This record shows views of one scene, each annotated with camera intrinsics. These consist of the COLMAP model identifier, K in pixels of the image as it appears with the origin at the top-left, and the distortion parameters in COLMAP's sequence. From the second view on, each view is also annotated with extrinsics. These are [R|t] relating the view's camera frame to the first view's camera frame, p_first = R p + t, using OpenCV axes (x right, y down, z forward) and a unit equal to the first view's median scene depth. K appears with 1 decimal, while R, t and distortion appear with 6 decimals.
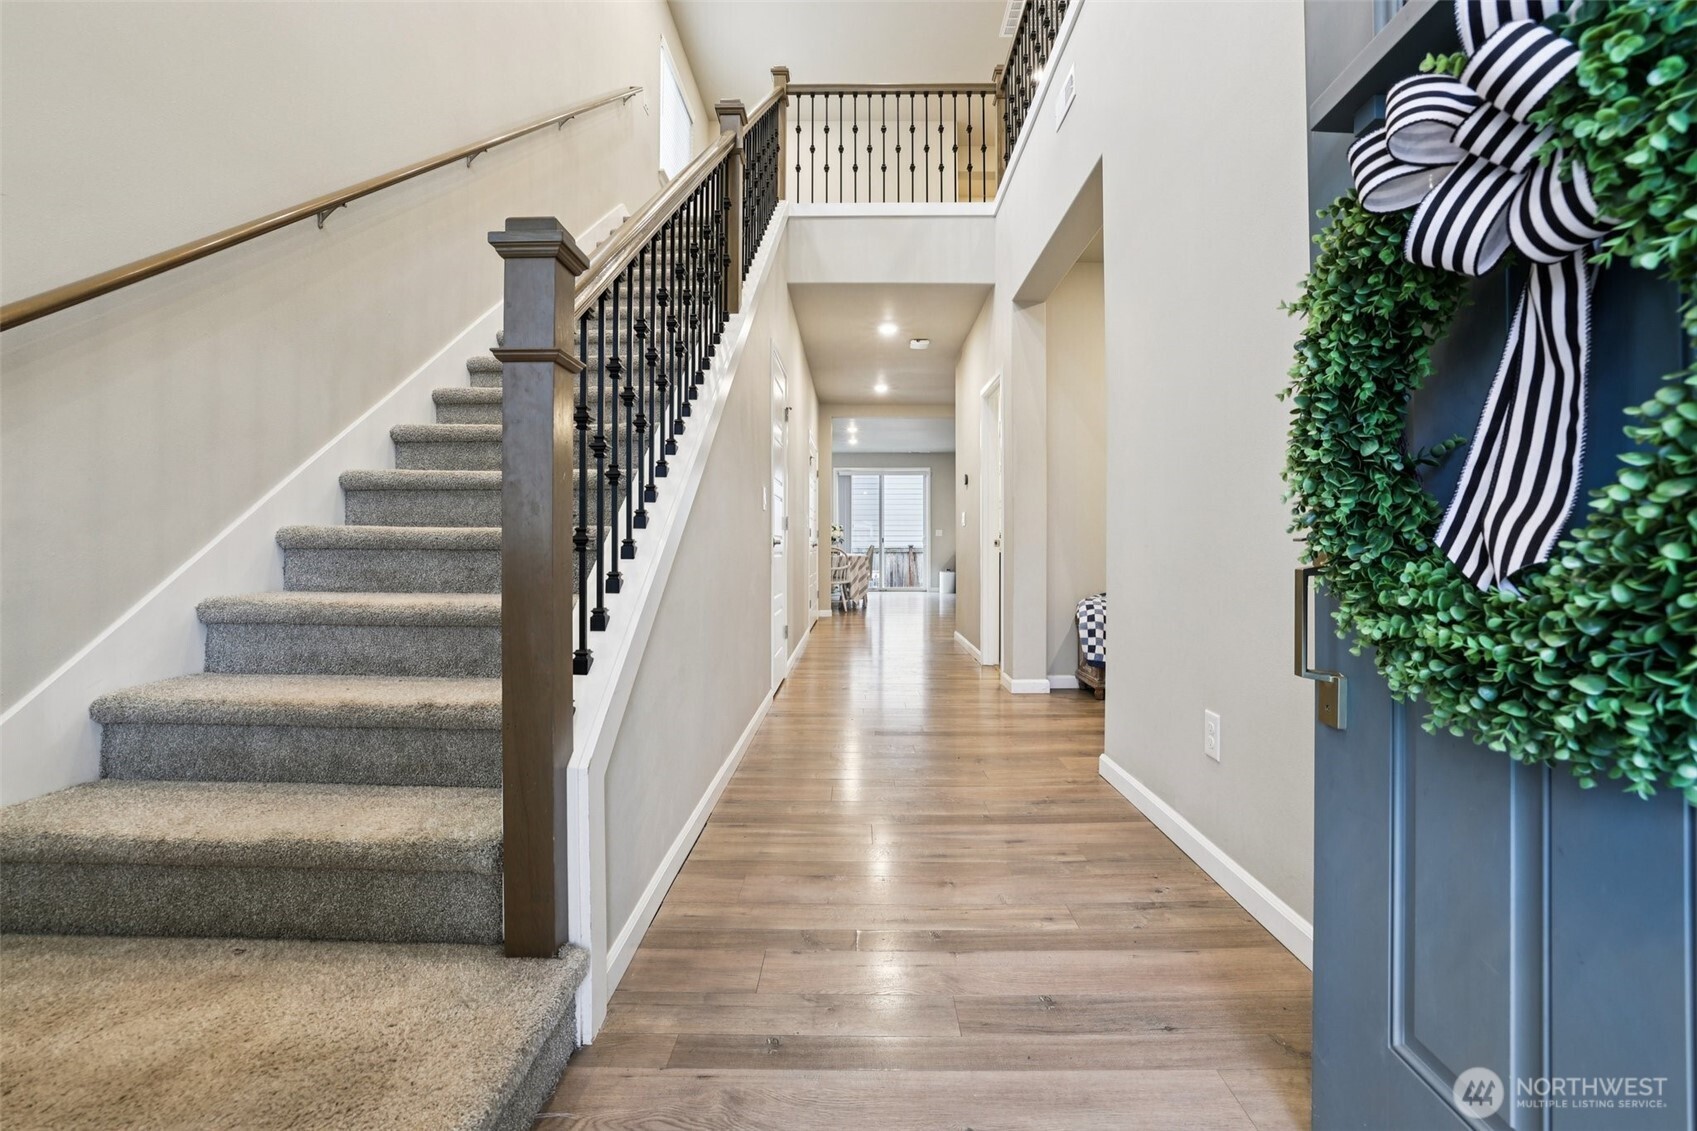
lens RADIAL K [[736.8, 0, 850.1], [0, 736.8, 551.3], [0, 0, 1]] dist [-0.013086, 0.002220]
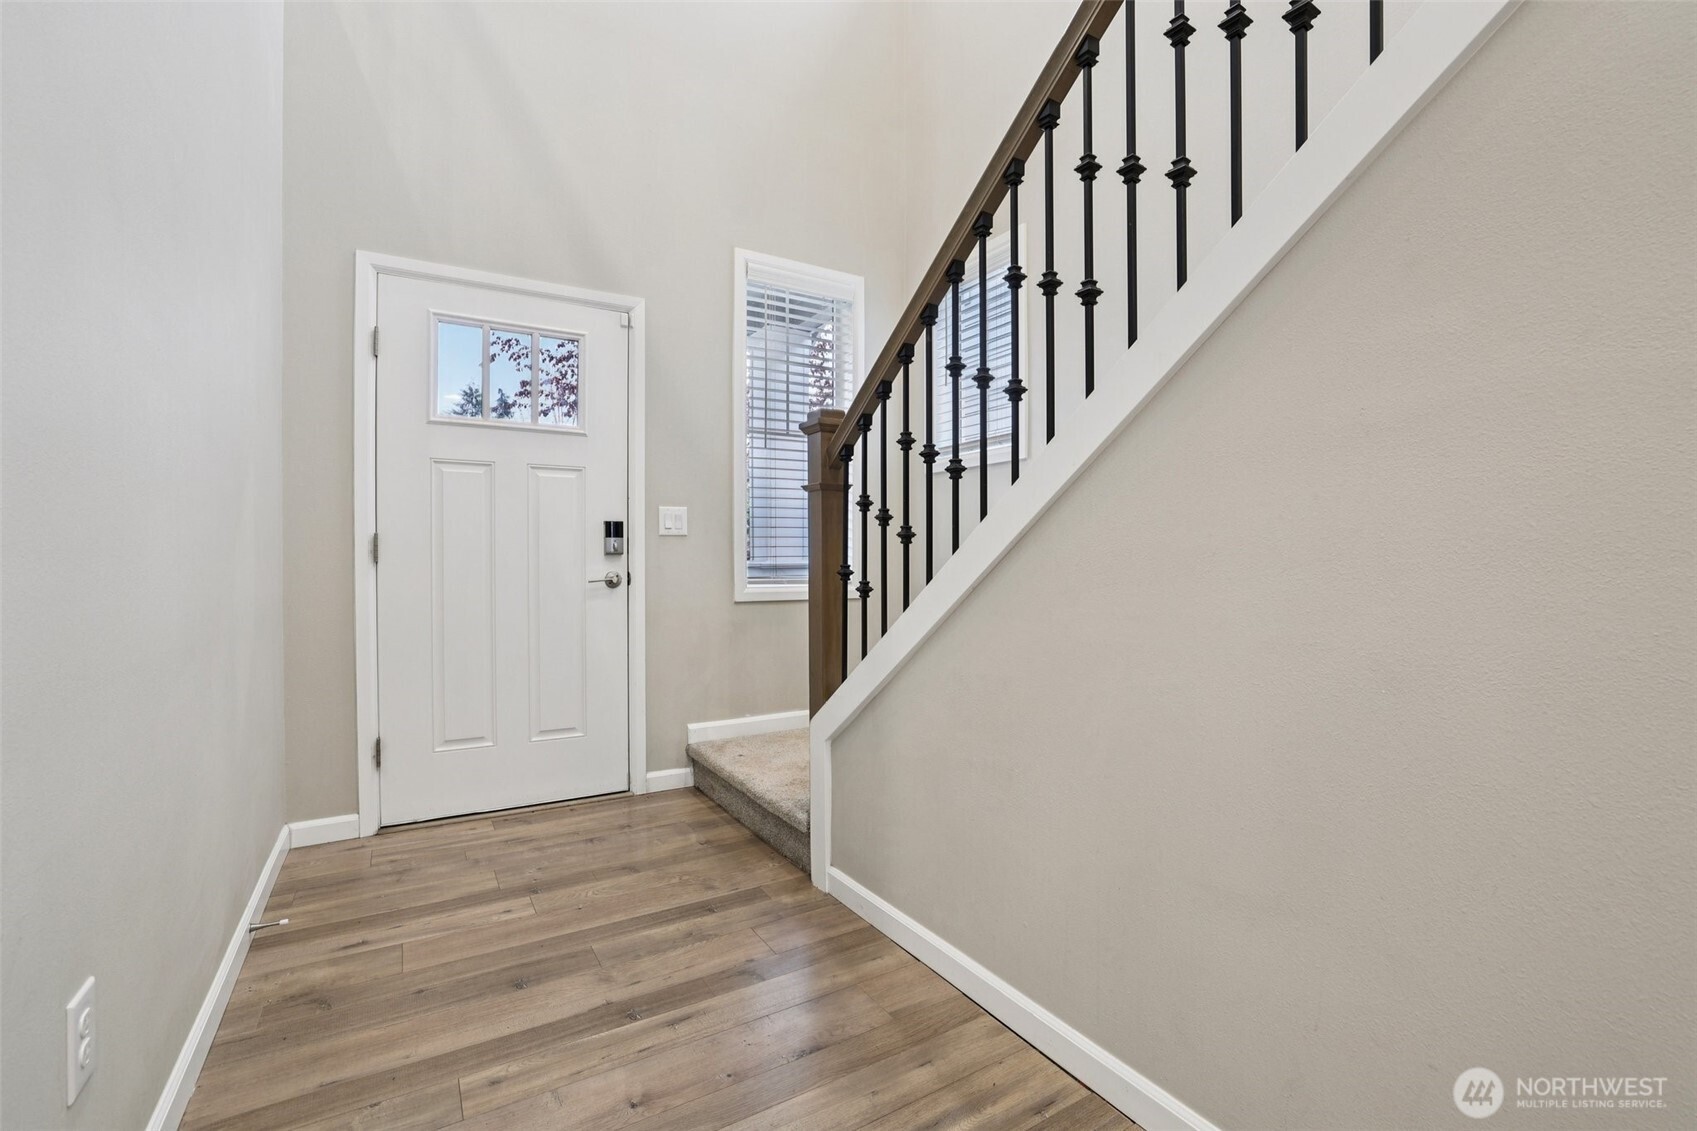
lens RADIAL K [[736.8, 0, 845.7], [0, 736.8, 567.2], [0, 0, 1]] dist [-0.013086, 0.002220]
pose [[-0.848300, 0.000125, -0.529517, 0.455755], [-0.001800, 0.999994, 0.003121, -0.070964], [0.529514, 0.003601, -0.848294, 2.312372]]
